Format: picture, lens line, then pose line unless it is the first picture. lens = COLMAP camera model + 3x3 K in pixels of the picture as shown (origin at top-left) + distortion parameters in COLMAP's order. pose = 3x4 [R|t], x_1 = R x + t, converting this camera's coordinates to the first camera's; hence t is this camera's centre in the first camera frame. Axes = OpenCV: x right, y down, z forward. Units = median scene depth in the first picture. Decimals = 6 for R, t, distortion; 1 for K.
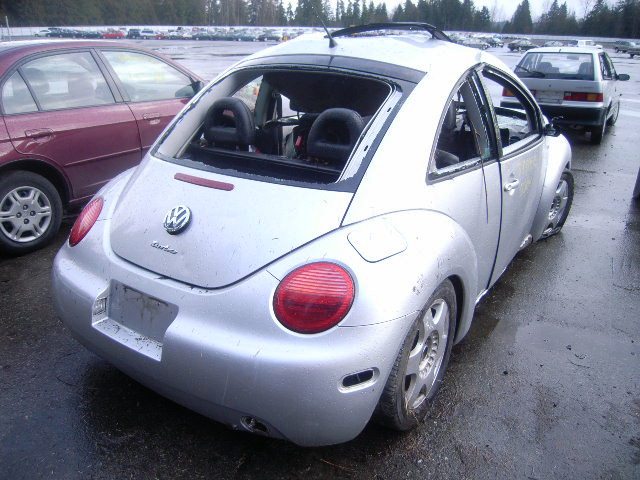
lens RADIAL K [[528.6, 0, 317.5], [0, 528.6, 253.3], [0, 0, 1]] dist [-0.069804, 0.002217]
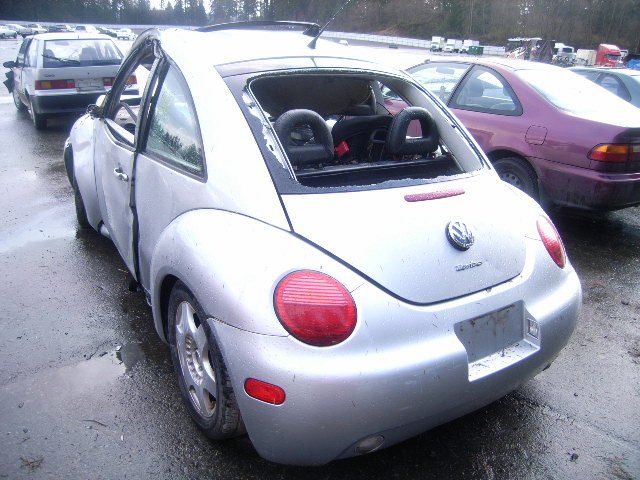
lens RADIAL K [[528.6, 0, 317.5], [0, 528.6, 253.3], [0, 0, 1]] dist [-0.069804, 0.002217]
pose [[0.355222, -0.327335, 0.875596, -1.089589], [0.293187, 0.928435, 0.228144, -0.294419], [-0.887614, 0.175672, 0.425771, 0.736467]]
